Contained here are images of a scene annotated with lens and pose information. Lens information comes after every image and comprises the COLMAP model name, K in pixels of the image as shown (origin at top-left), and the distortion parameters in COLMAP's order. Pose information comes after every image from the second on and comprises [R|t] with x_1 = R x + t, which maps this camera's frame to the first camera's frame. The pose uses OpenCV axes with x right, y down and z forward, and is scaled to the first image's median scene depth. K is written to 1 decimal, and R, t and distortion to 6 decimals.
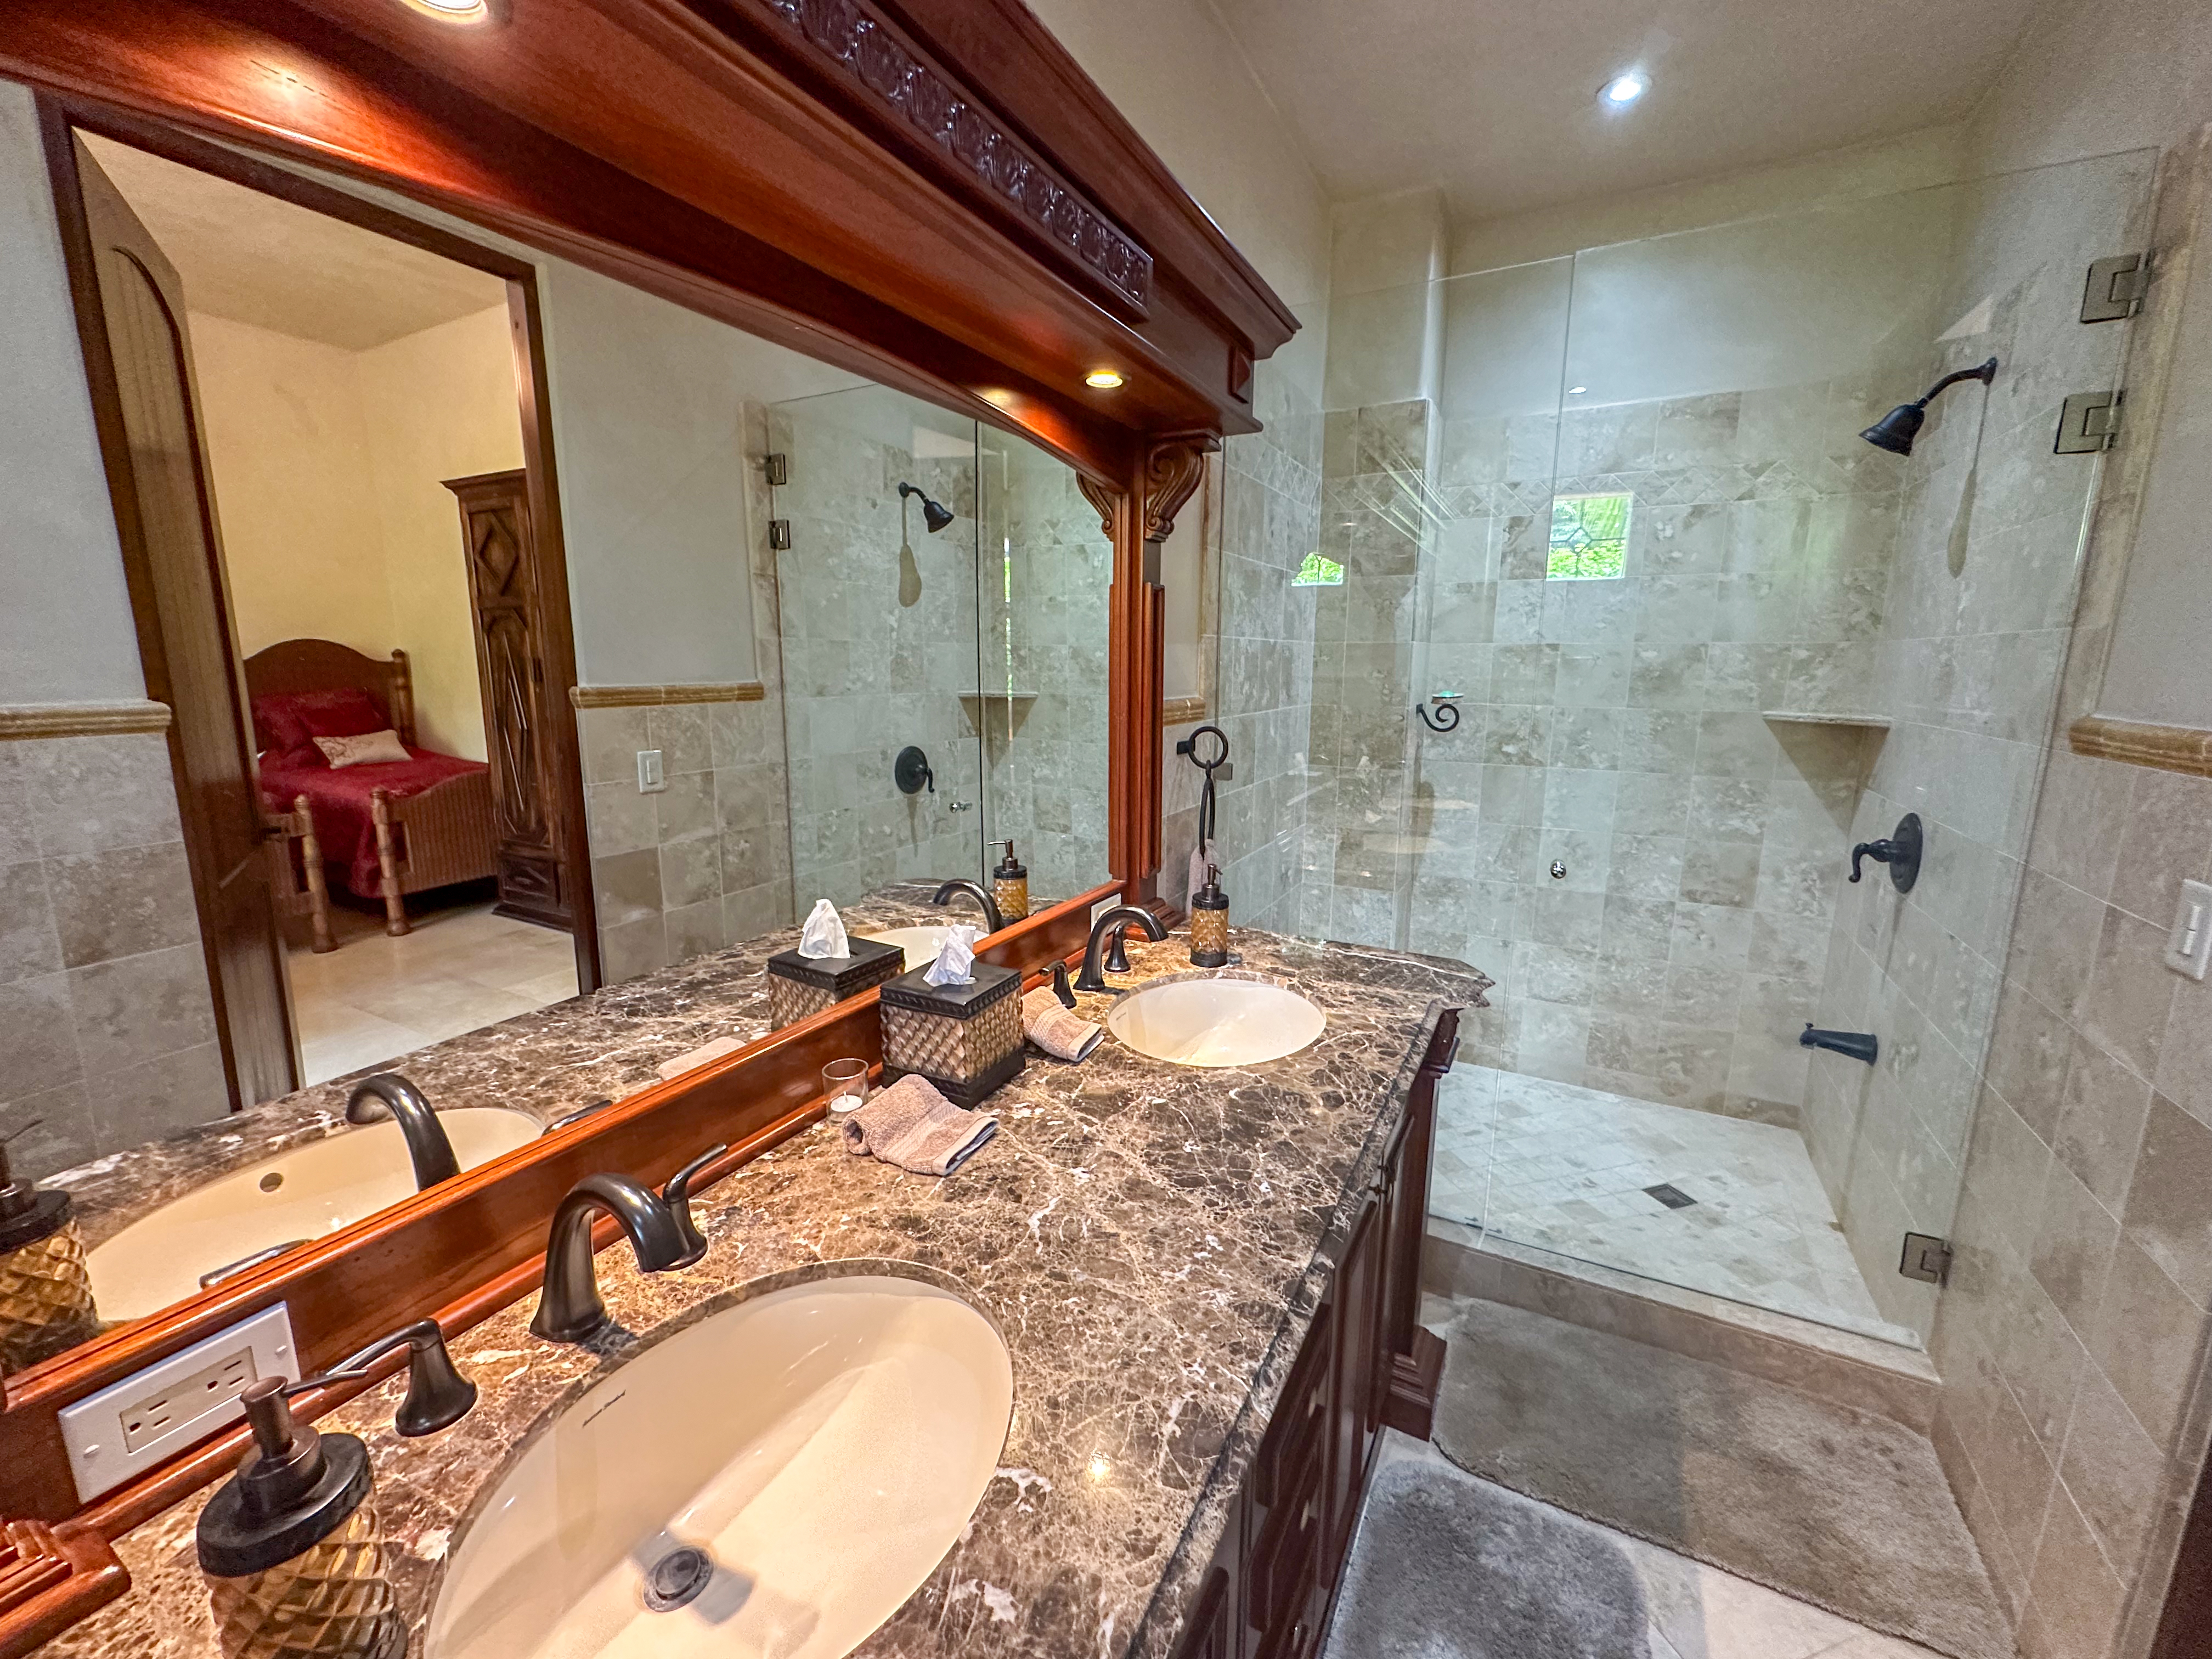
lens RADIAL K [[886.3, 0, 1100.4], [0, 886.3, 833.5], [0, 0, 1]] dist [-0.005622, 0.001118]
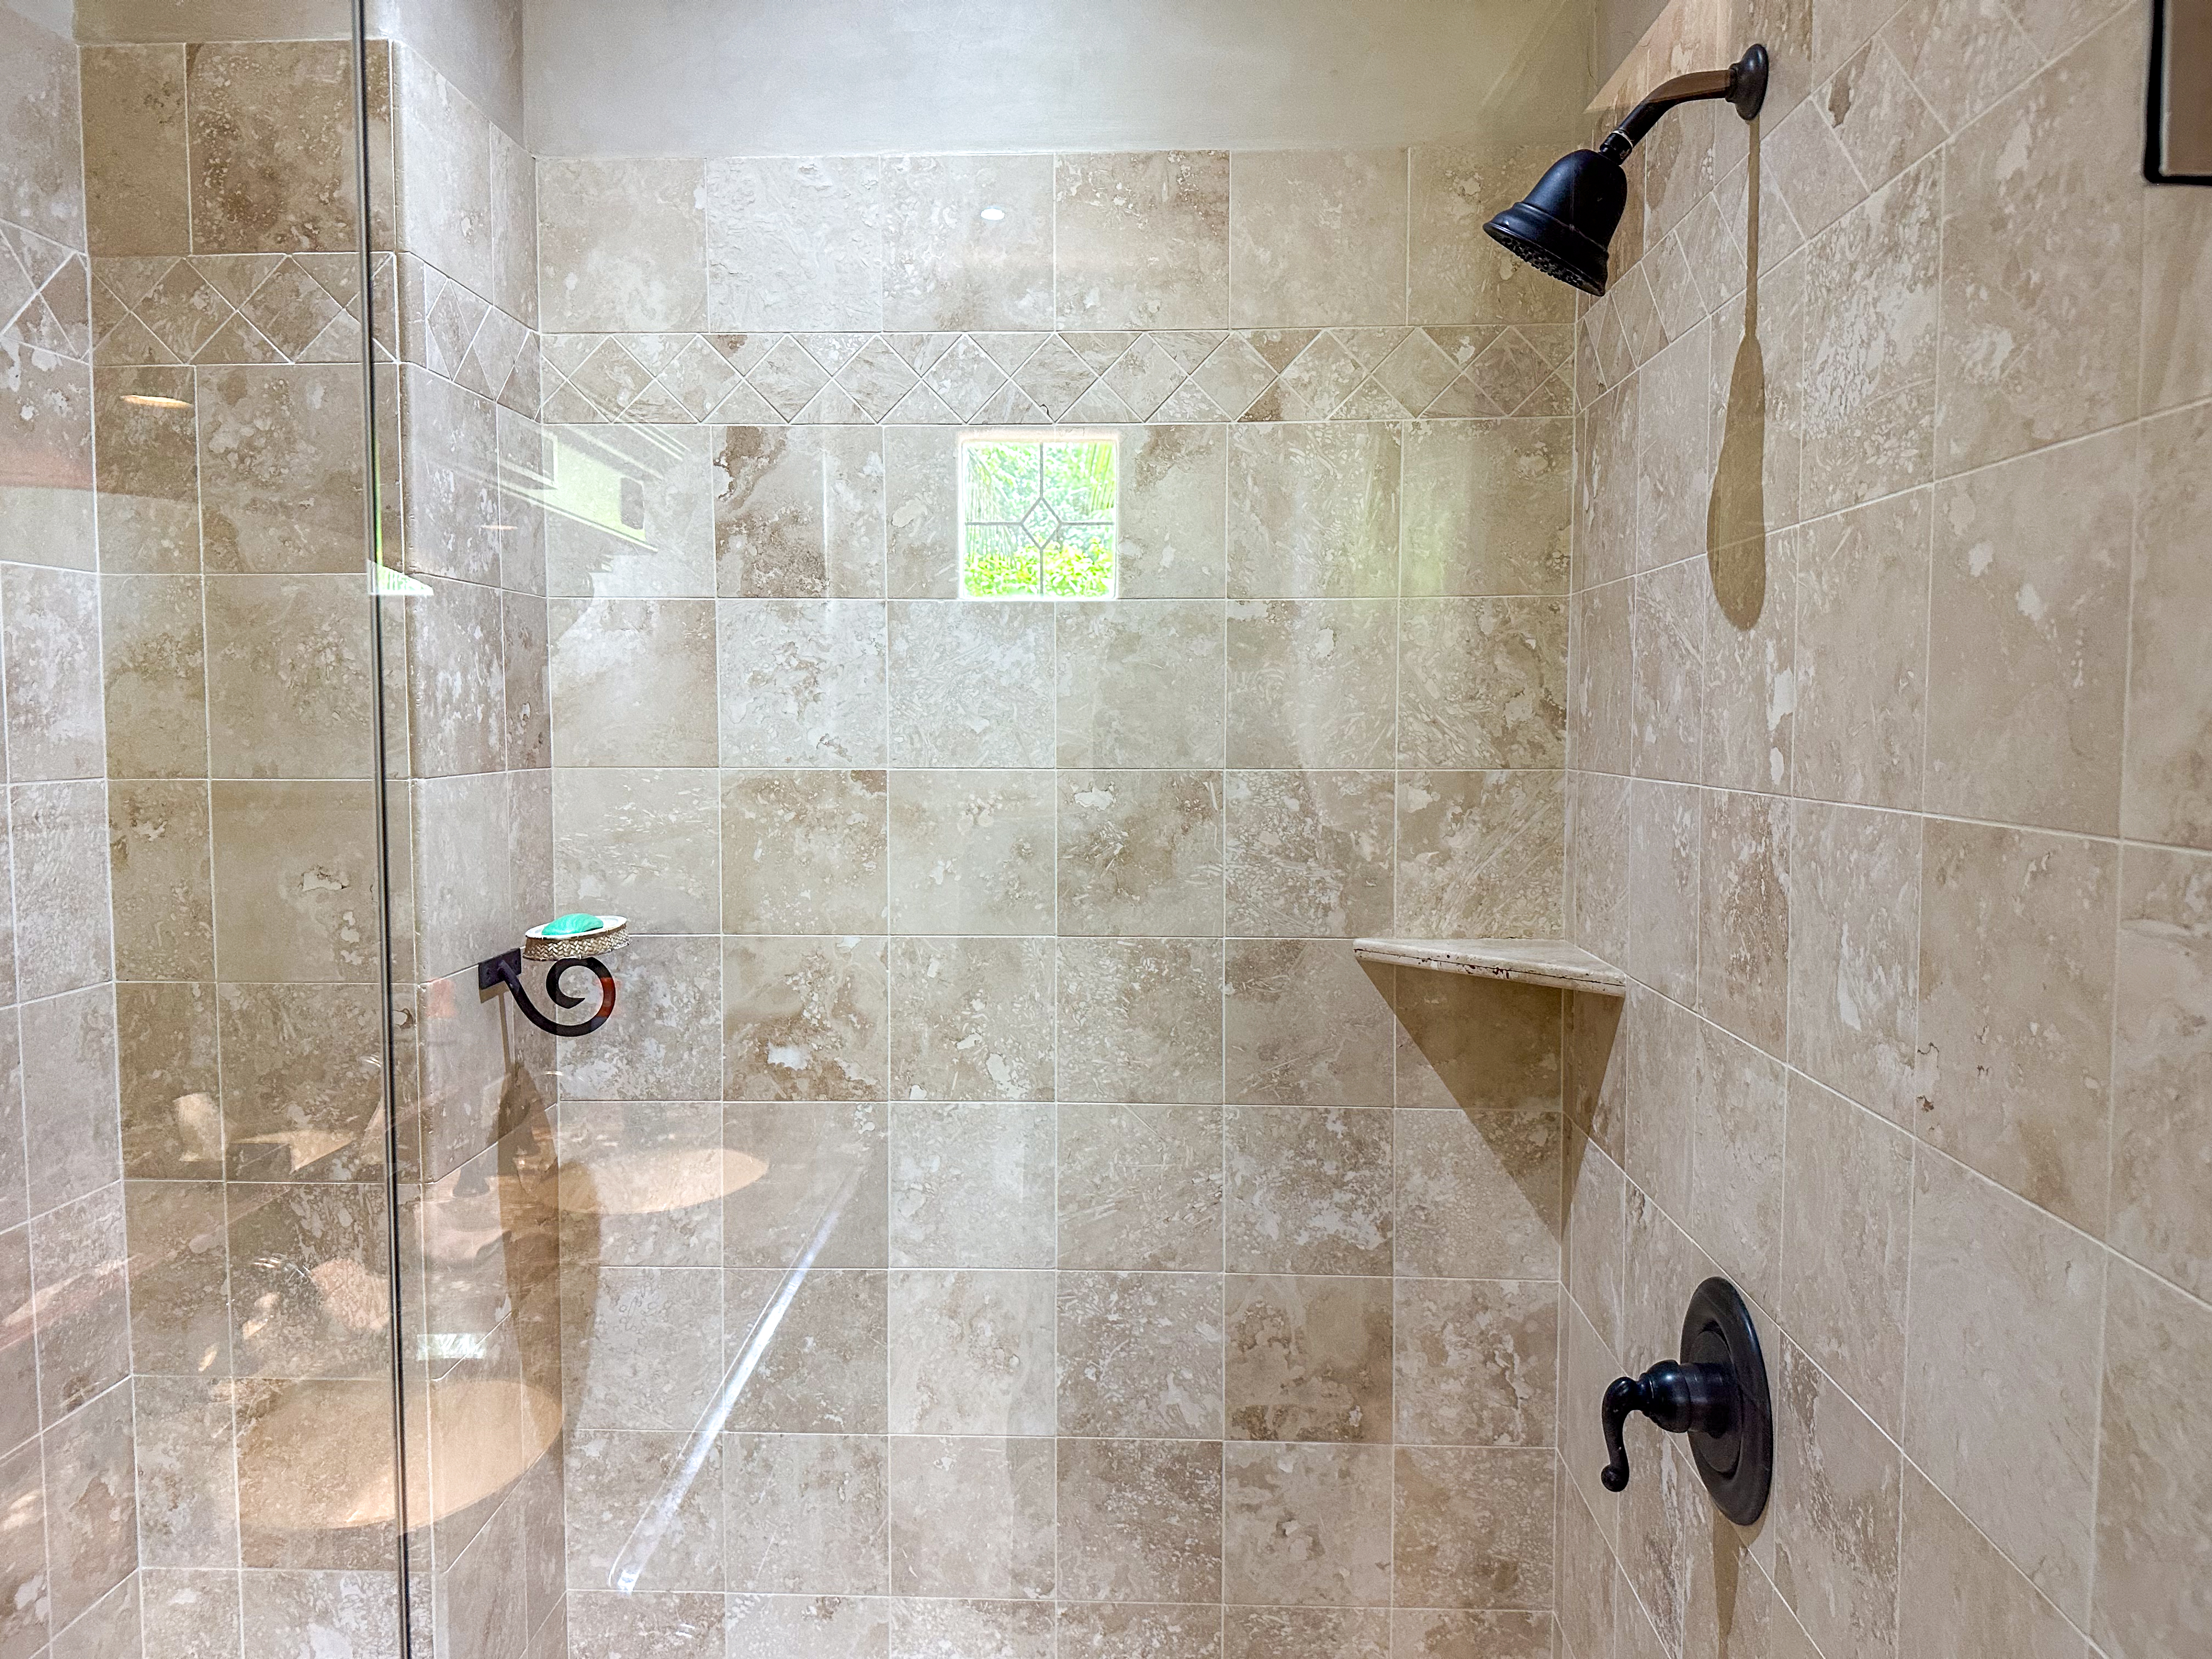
lens RADIAL K [[1547.8, 0, 1093.8], [0, 1547.8, 822.4], [0, 0, 1]] dist [0.085488, -0.123388]
pose [[0.899954, -0.033099, 0.434727, 0.334342], [0.087142, 0.990650, -0.104972, -0.124624], [-0.427188, 0.132353, 0.894423, 0.408664]]
